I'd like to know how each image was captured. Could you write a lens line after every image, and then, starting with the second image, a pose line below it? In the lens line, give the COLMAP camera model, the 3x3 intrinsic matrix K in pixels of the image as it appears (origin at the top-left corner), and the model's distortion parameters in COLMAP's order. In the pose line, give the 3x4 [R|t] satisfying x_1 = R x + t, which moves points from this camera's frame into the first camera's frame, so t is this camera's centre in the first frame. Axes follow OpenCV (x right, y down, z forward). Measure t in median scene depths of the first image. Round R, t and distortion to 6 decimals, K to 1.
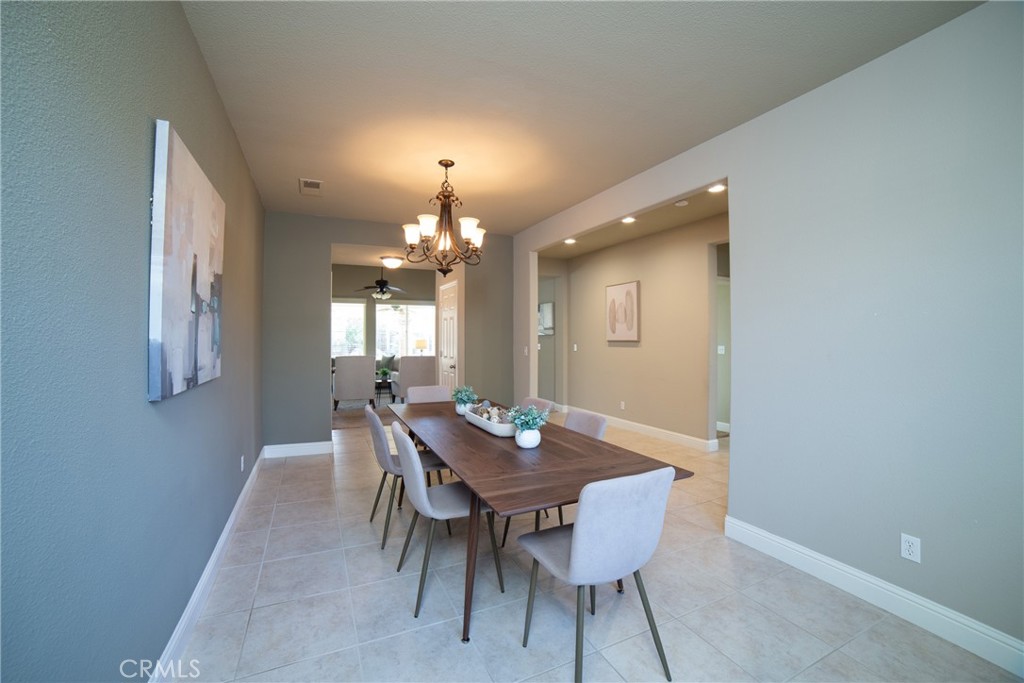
lens RADIAL K [[412.1, 0, 506.3], [0, 412.1, 336.4], [0, 0, 1]] dist [-0.078188, 0.032407]
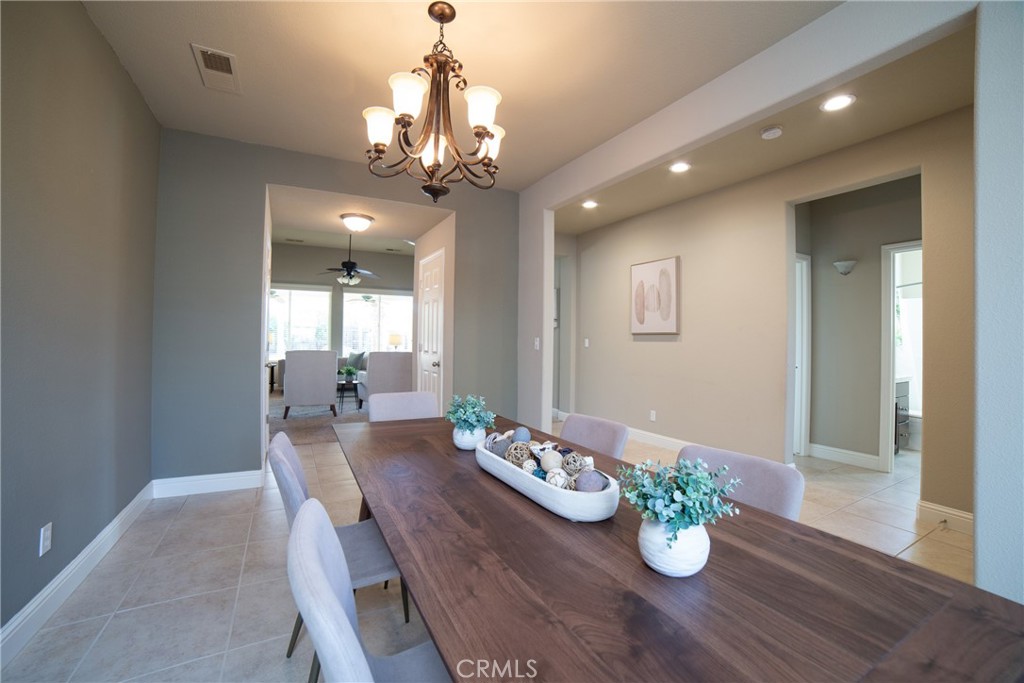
lens RADIAL K [[412.1, 0, 506.3], [0, 412.1, 336.4], [0, 0, 1]] dist [-0.078188, 0.032407]
pose [[0.998292, 0.013214, 0.056913, -0.046341], [-0.013075, 0.999911, -0.002797, 0.023299], [-0.056945, 0.002048, 0.998375, 0.244593]]
